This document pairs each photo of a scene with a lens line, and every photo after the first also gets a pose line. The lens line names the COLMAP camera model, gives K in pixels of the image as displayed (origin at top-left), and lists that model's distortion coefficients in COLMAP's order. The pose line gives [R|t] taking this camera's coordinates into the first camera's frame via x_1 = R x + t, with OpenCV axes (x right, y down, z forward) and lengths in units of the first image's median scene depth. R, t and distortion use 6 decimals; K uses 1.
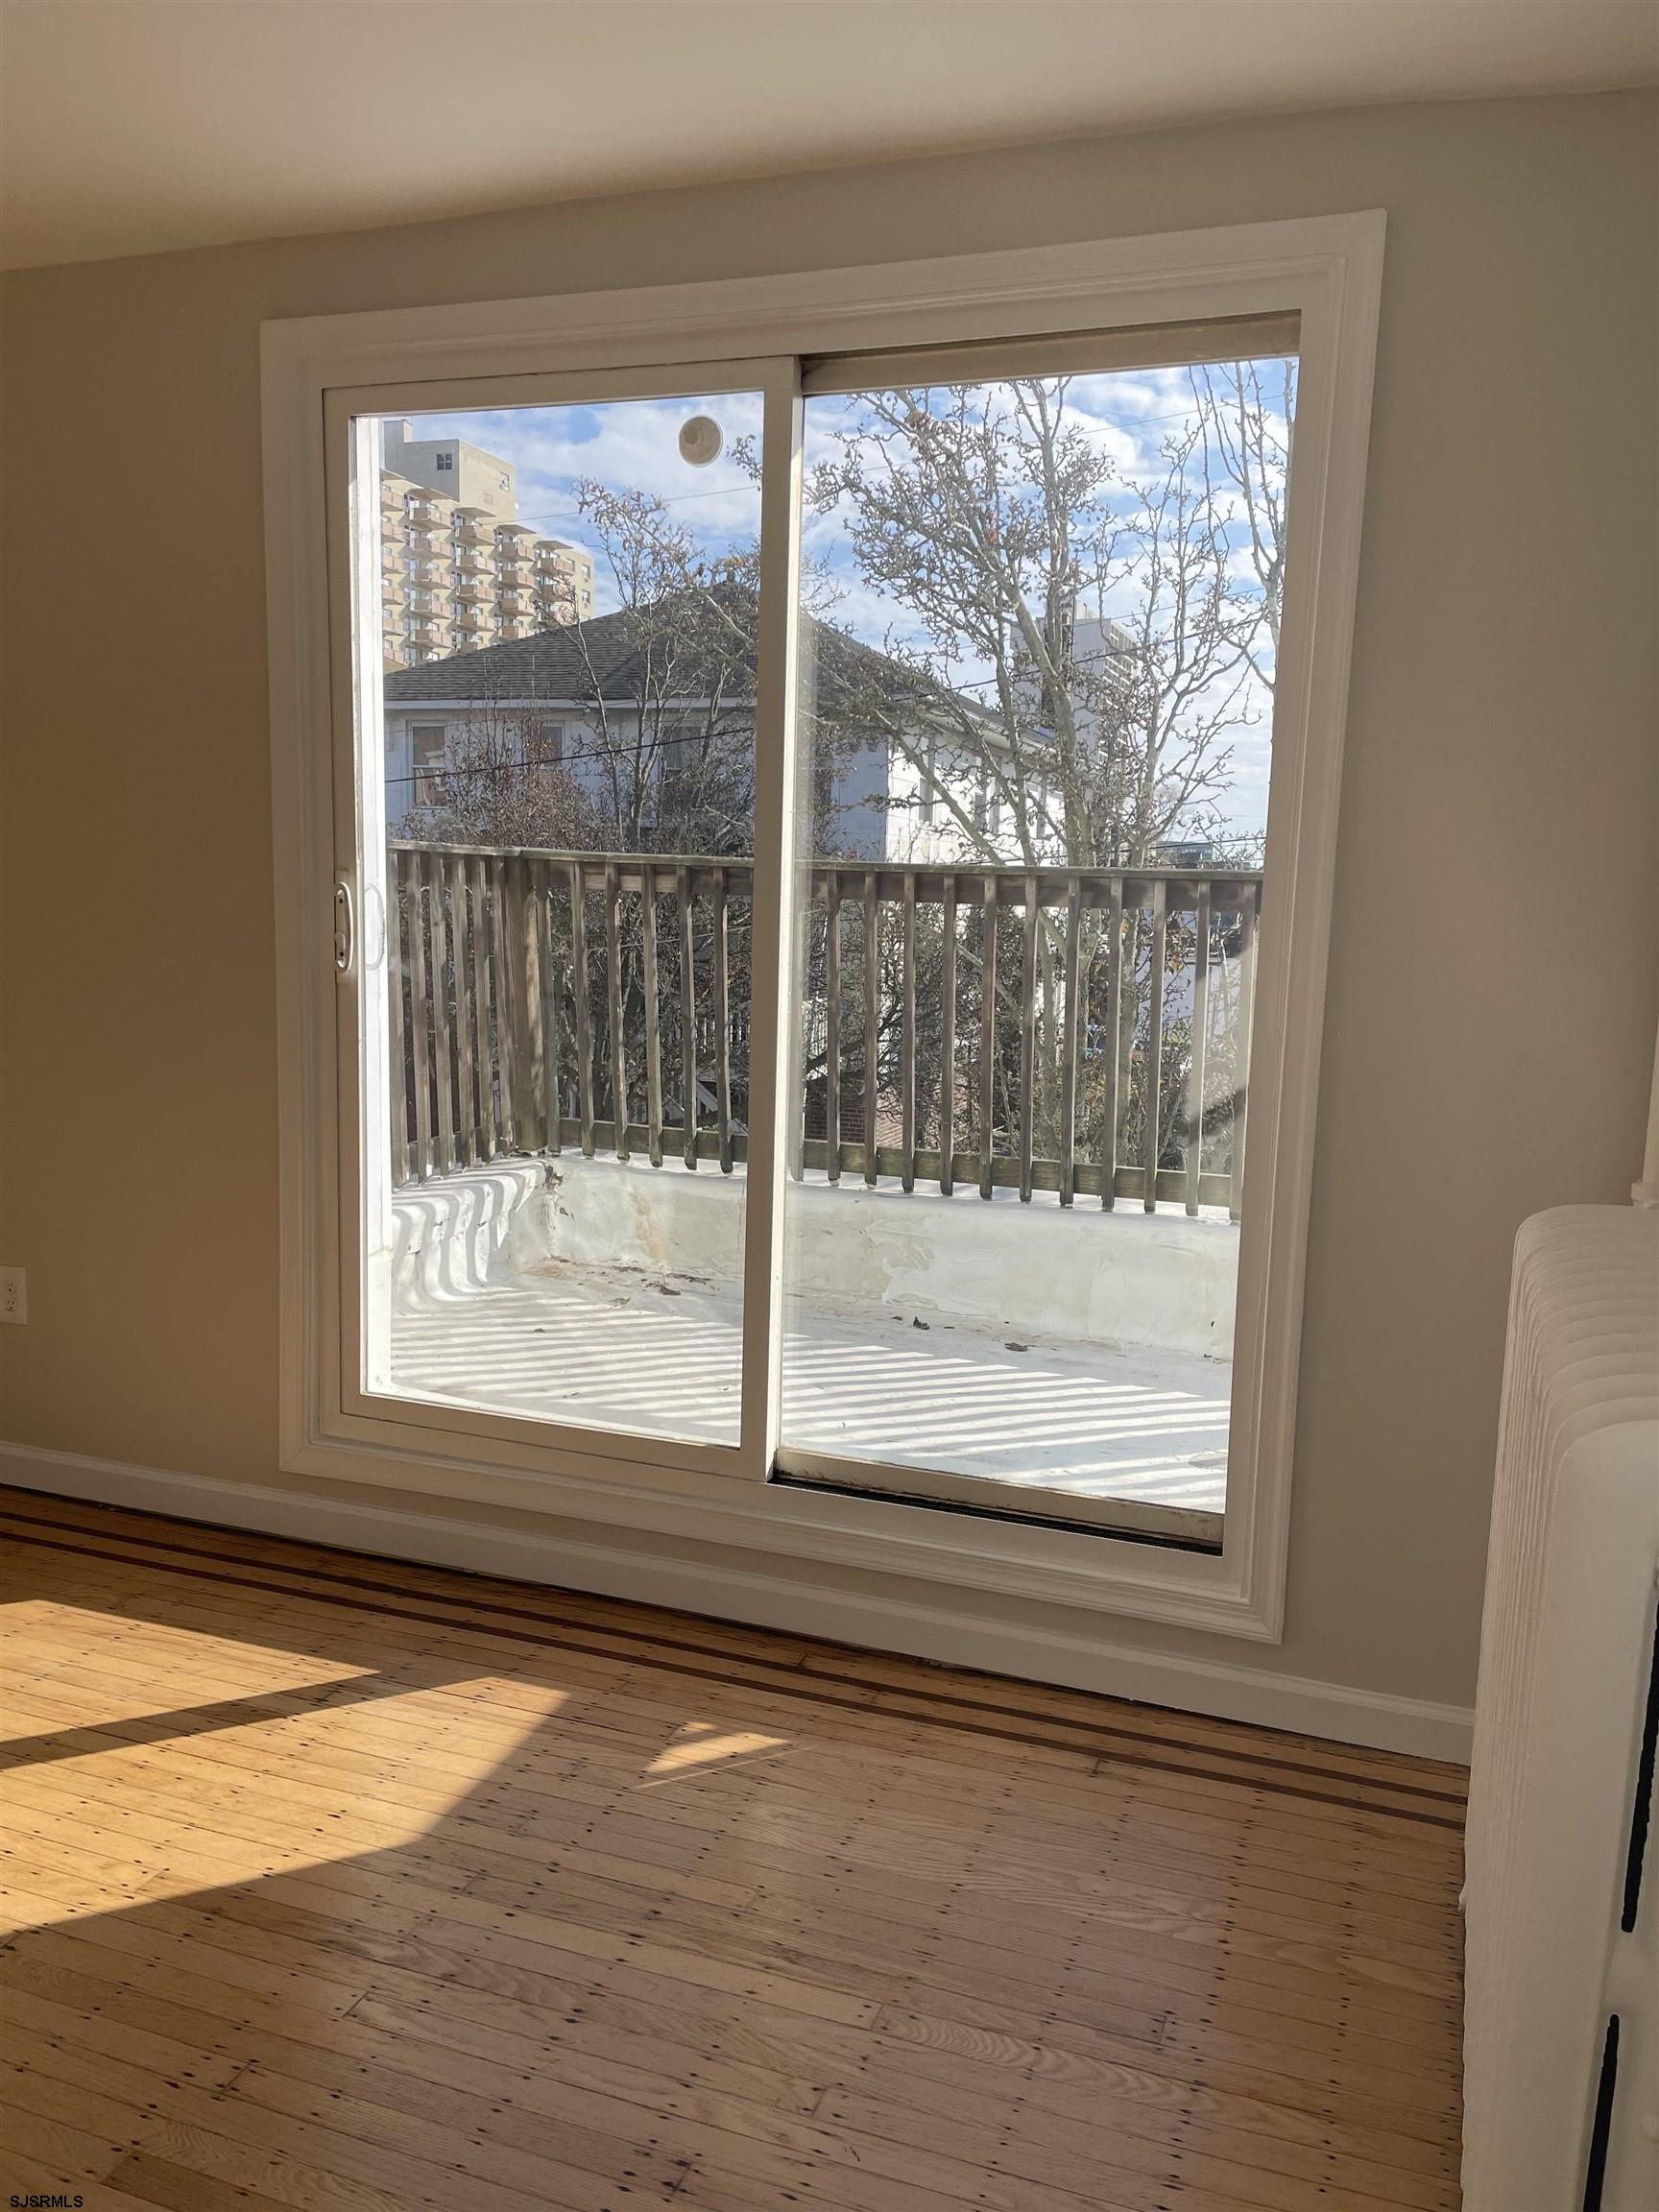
lens RADIAL K [[1657.1, 0, 821.5], [0, 1657.1, 1111.0], [0, 0, 1]] dist [0.086301, -0.110937]
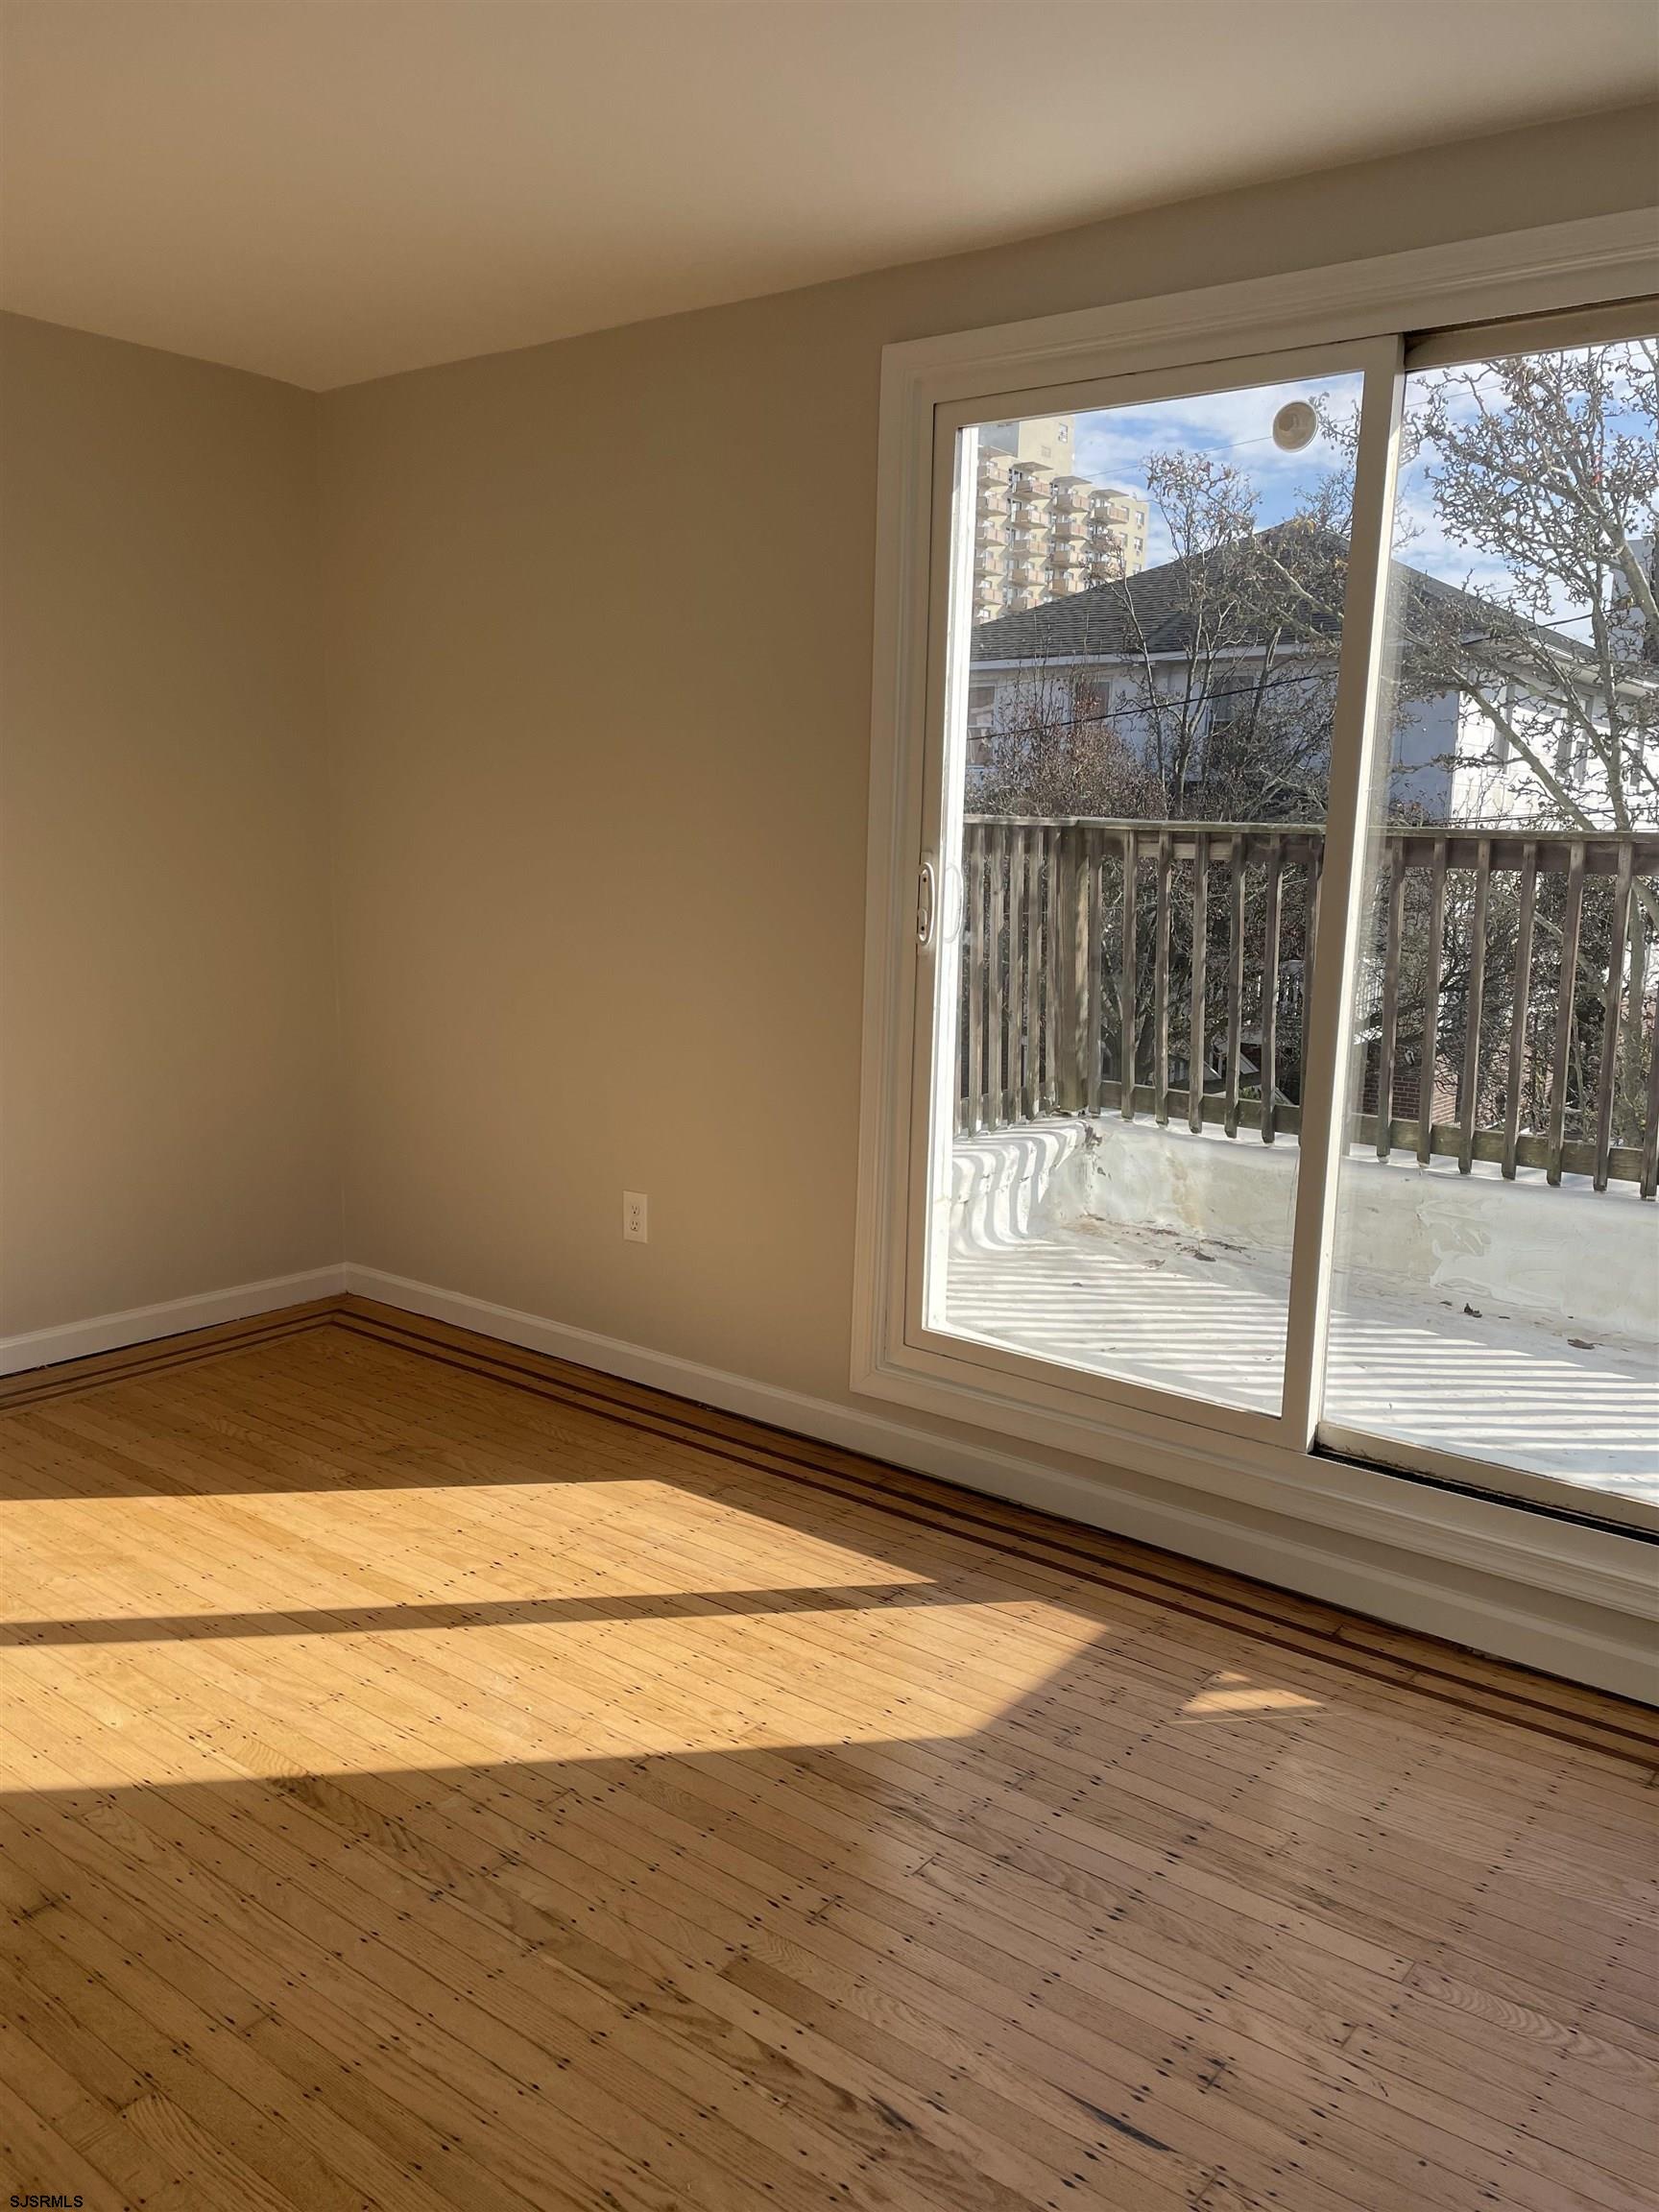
lens RADIAL K [[1657.1, 0, 833.5], [0, 1657.1, 1113.7], [0, 0, 1]] dist [0.086301, -0.110937]
pose [[0.953097, 0.048260, -0.298793, -0.013376], [-0.039412, 0.998590, 0.035572, -0.009537], [0.300088, -0.022128, 0.953655, -0.057614]]
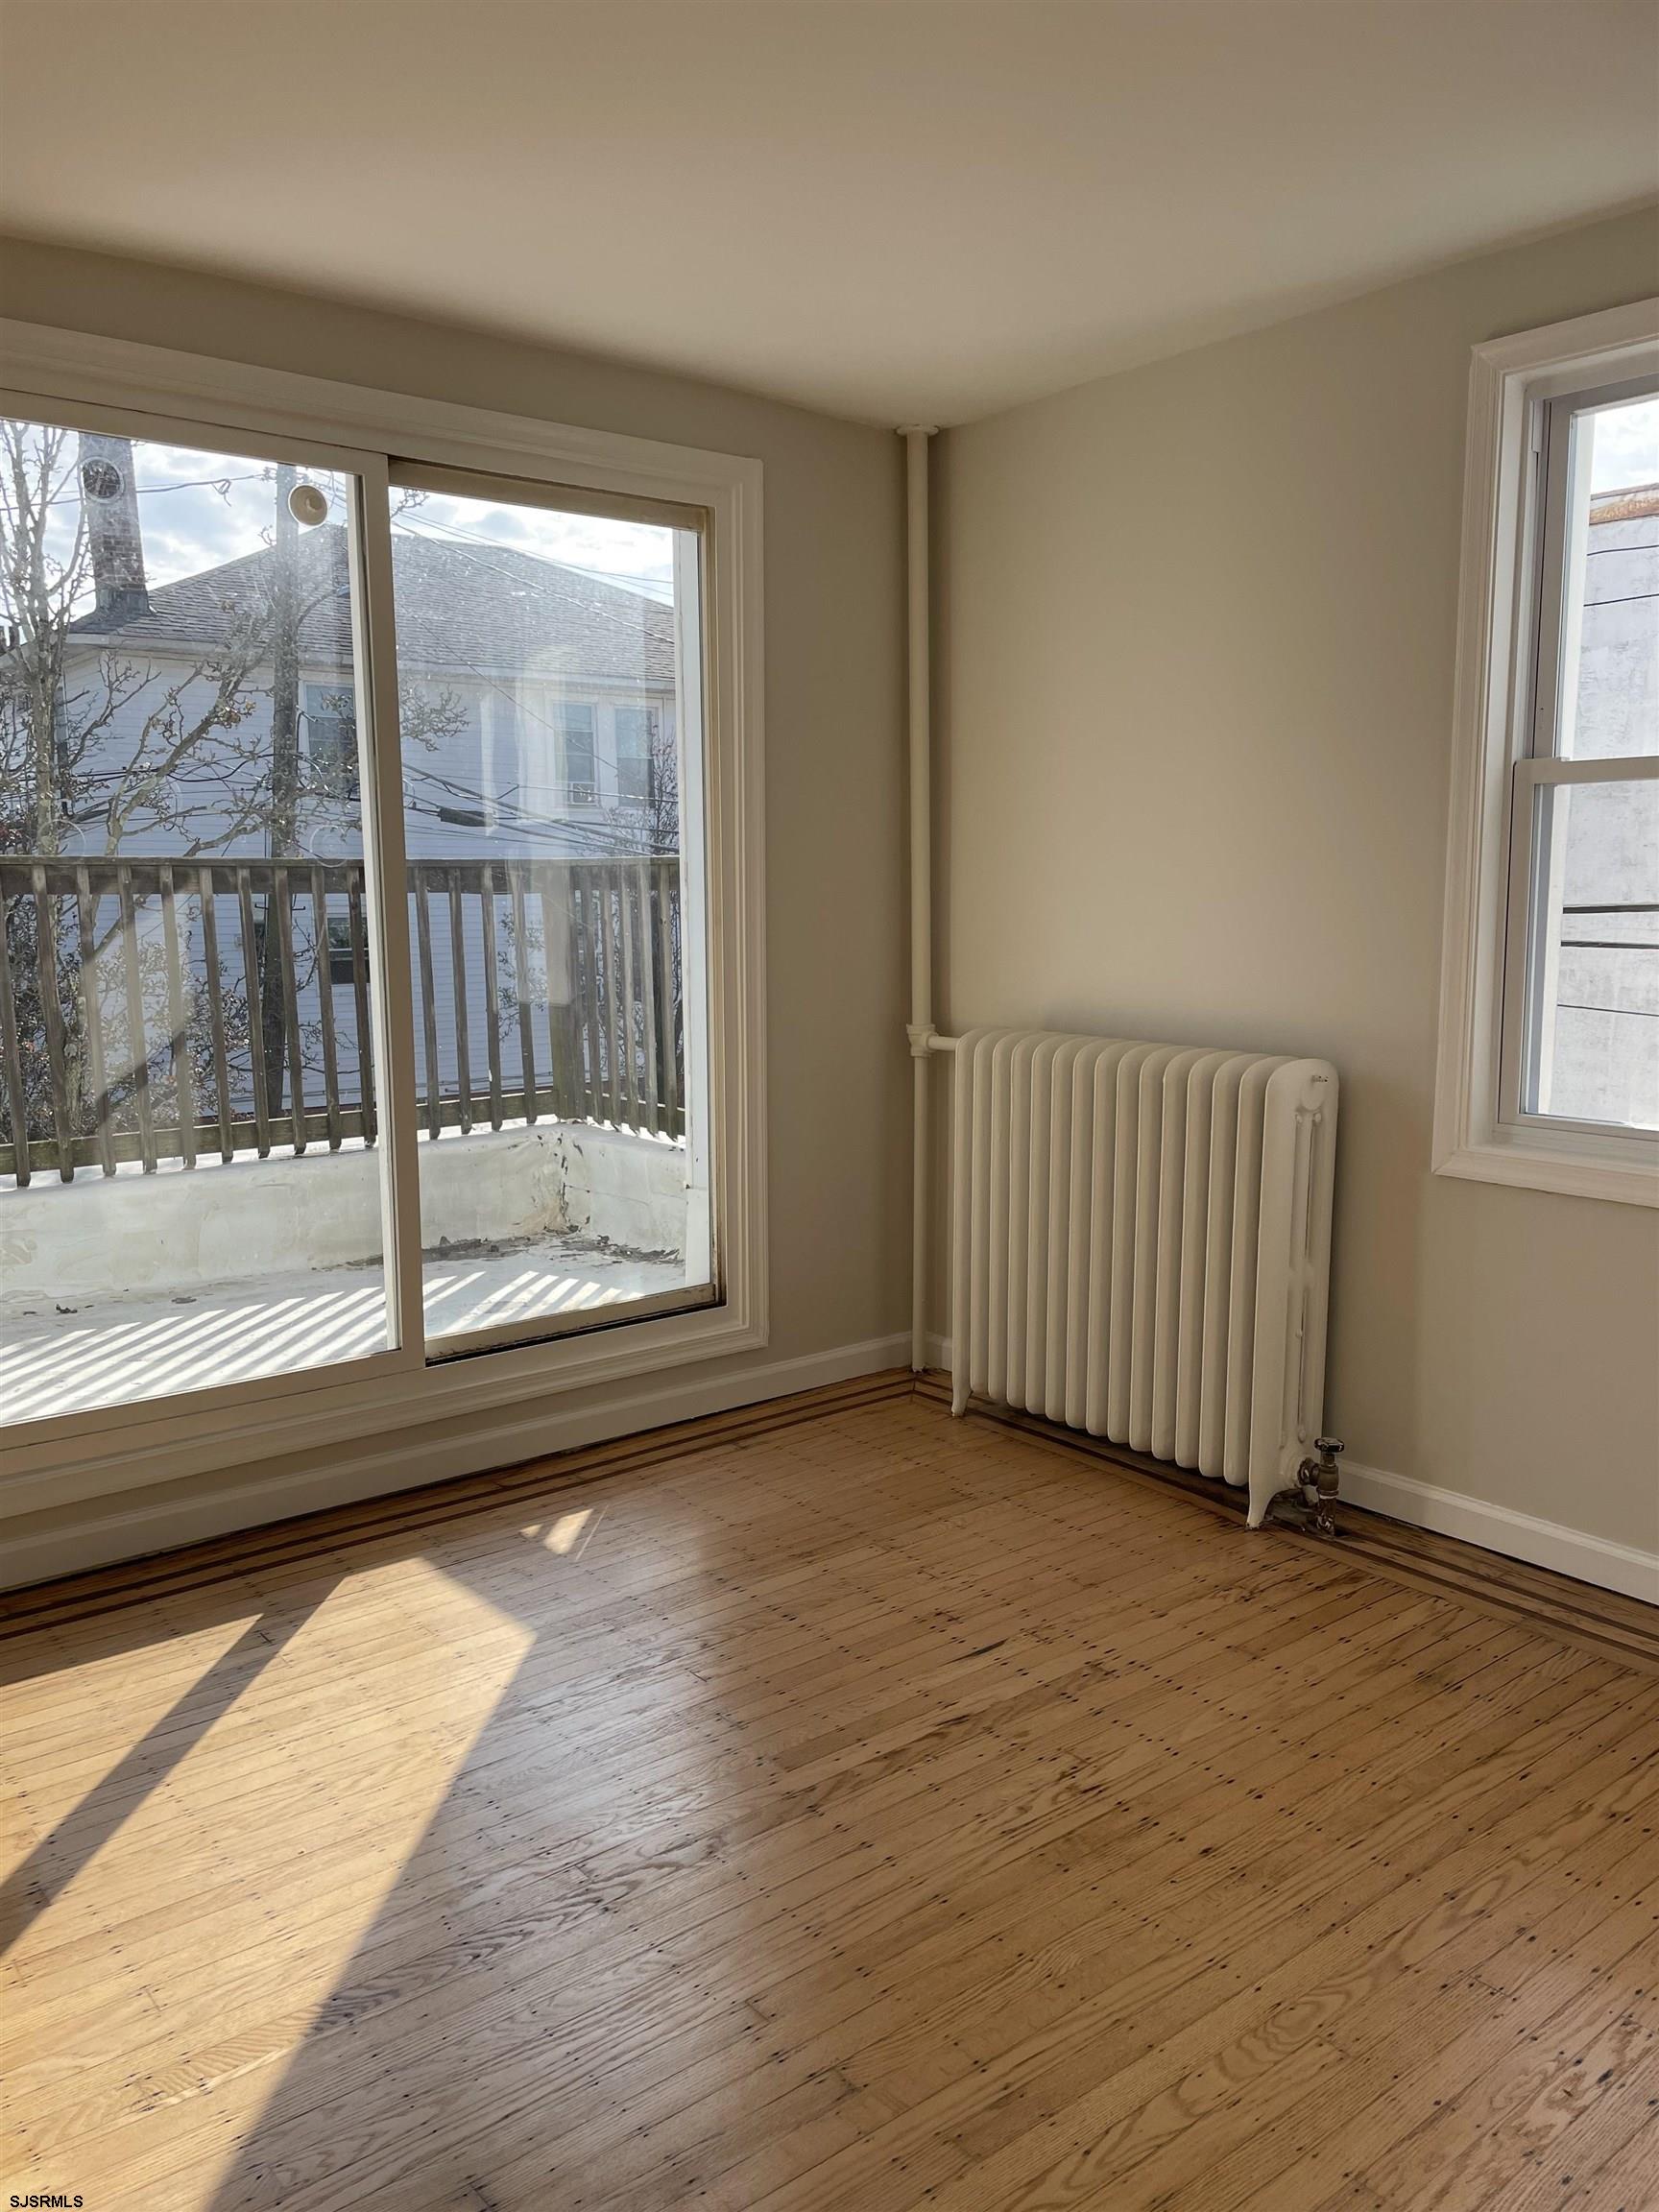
lens RADIAL K [[1657.1, 0, 826.2], [0, 1657.1, 1110.2], [0, 0, 1]] dist [0.086301, -0.110937]
pose [[0.522195, -0.150105, 0.839512, -0.862352], [0.137818, 0.986303, 0.090625, -0.033074], [-0.841617, 0.068376, 0.535730, 0.080409]]
